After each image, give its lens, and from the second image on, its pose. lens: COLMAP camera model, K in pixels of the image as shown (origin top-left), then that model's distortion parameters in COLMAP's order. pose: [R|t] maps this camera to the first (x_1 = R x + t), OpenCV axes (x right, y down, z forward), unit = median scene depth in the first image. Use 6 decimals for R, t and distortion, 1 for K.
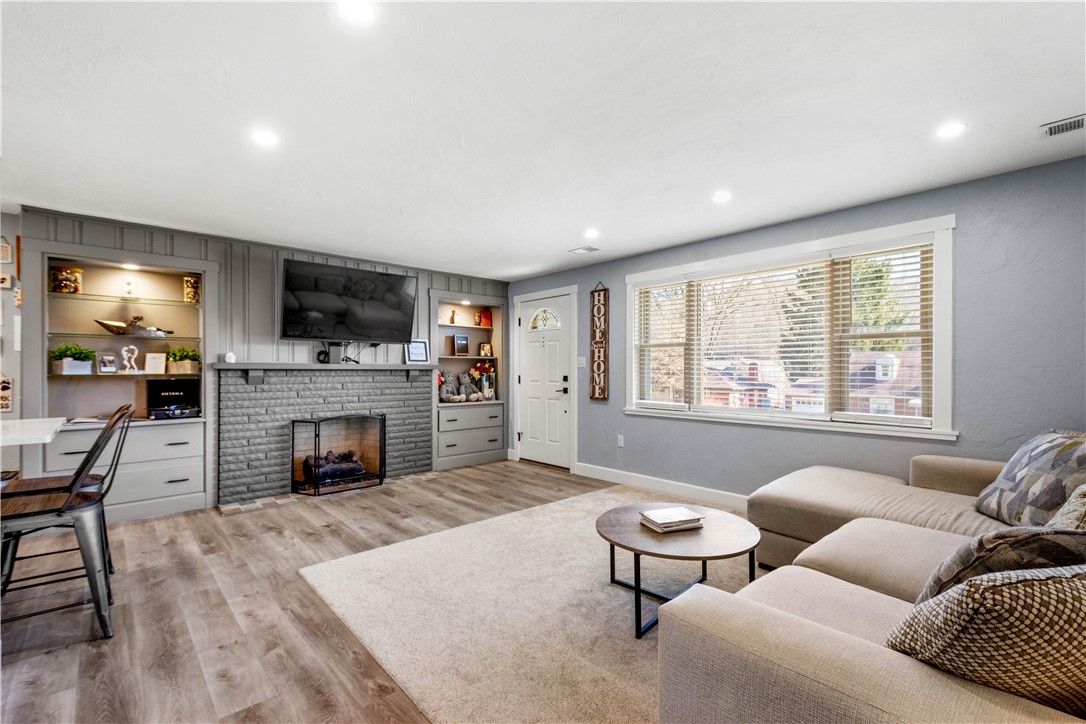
lens RADIAL K [[473.5, 0, 546.2], [0, 473.5, 369.2], [0, 0, 1]] dist [0.010441, -0.002654]
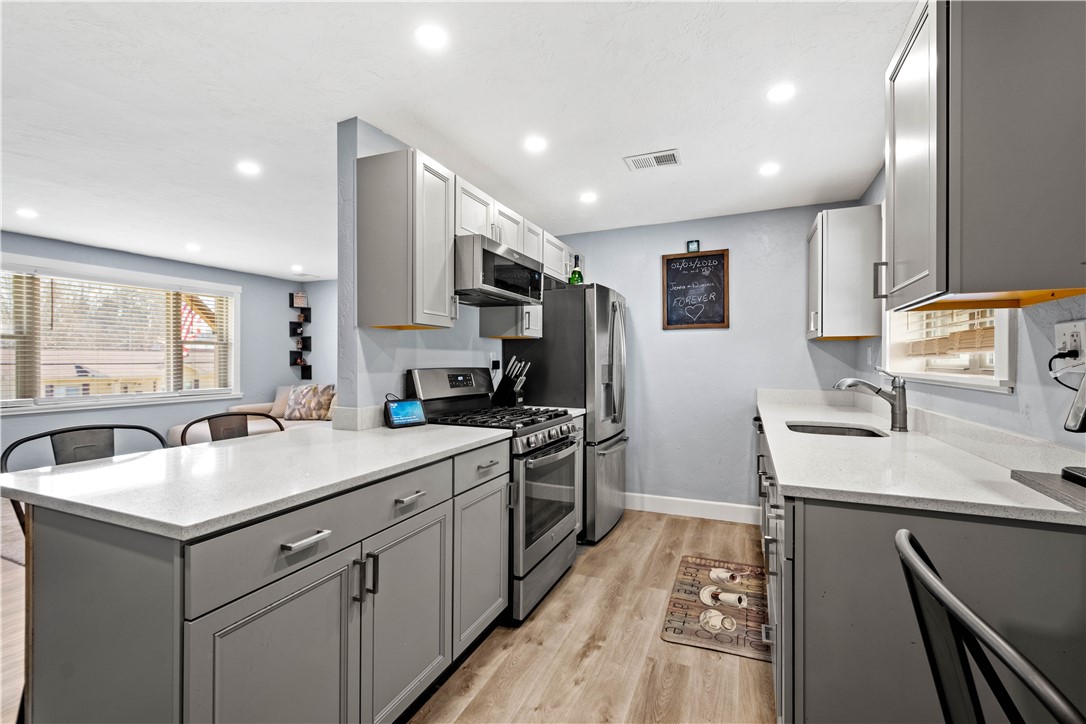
lens RADIAL K [[473.5, 0, 545.0], [0, 473.5, 363.3], [0, 0, 1]] dist [0.010441, -0.002654]
pose [[-0.413139, -0.007300, 0.910639, -0.986679], [-0.004760, 0.999972, 0.005857, -0.009232], [-0.910655, -0.001915, -0.413162, 0.418341]]
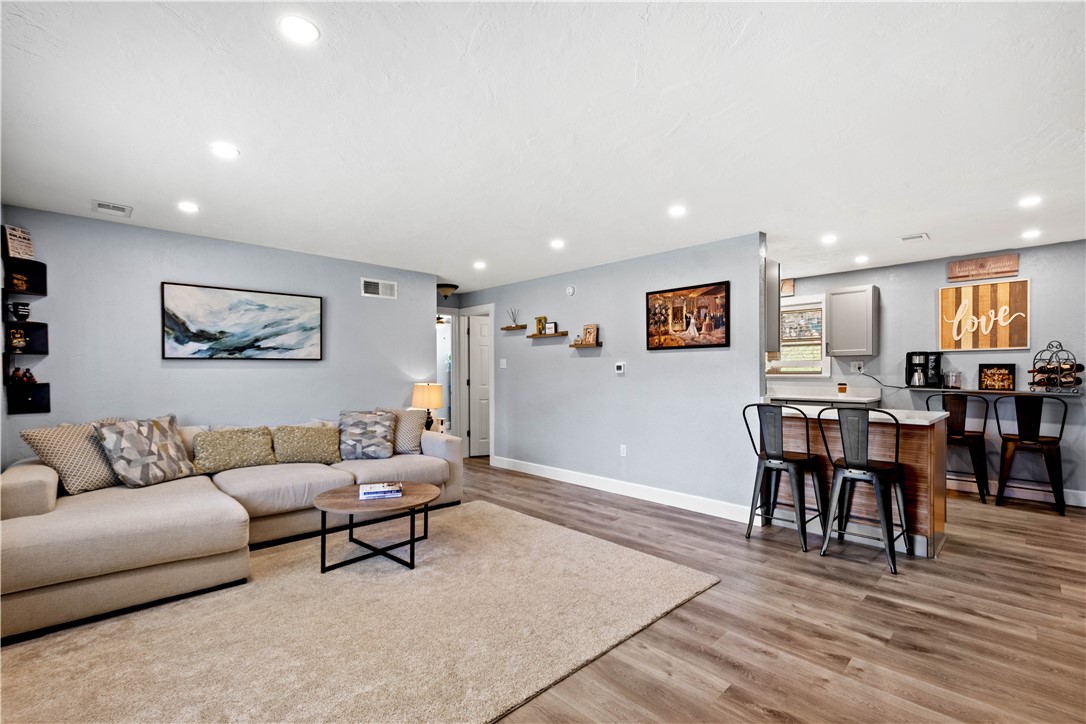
lens RADIAL K [[473.5, 0, 549.0], [0, 473.5, 375.5], [0, 0, 1]] dist [0.010441, -0.002654]
pose [[-0.999380, 0.002929, -0.035094, -0.080879], [0.002742, 0.999982, 0.005369, -0.004256], [0.035109, 0.005269, -0.999370, 1.213133]]
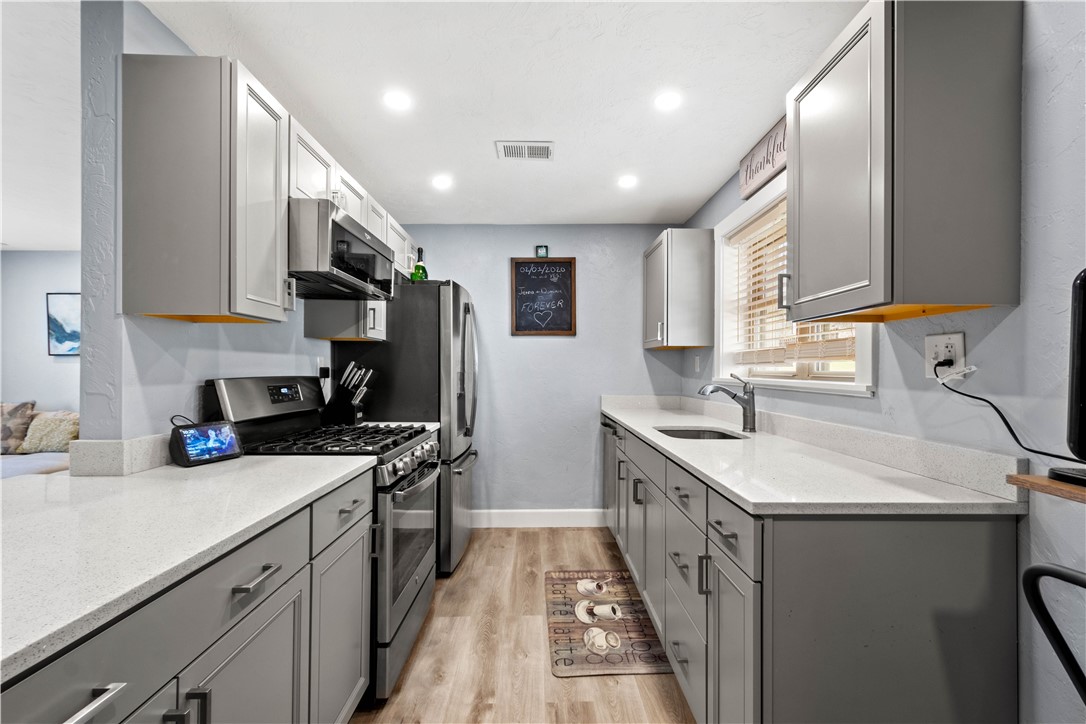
lens RADIAL K [[473.5, 0, 547.4], [0, 473.5, 369.1], [0, 0, 1]] dist [0.010441, -0.002654]
pose [[-0.747627, -0.005073, 0.664099, -0.888425], [-0.006504, 0.999979, 0.000317, -0.008686], [-0.664087, -0.004082, -0.747644, 0.440312]]
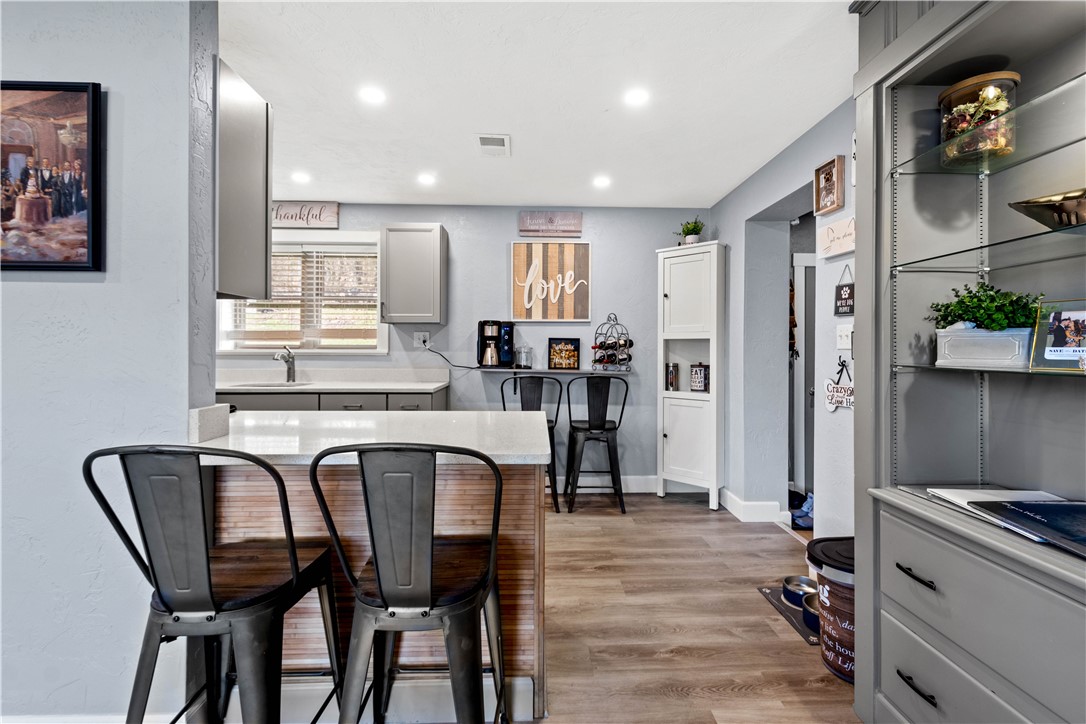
lens RADIAL K [[473.5, 0, 550.3], [0, 473.5, 343.3], [0, 0, 1]] dist [0.010441, -0.002654]
pose [[-0.648185, -0.010299, -0.761413, -0.392962], [-0.002484, 0.999932, -0.011410, -0.001925], [0.761479, -0.005504, -0.648167, 0.781635]]
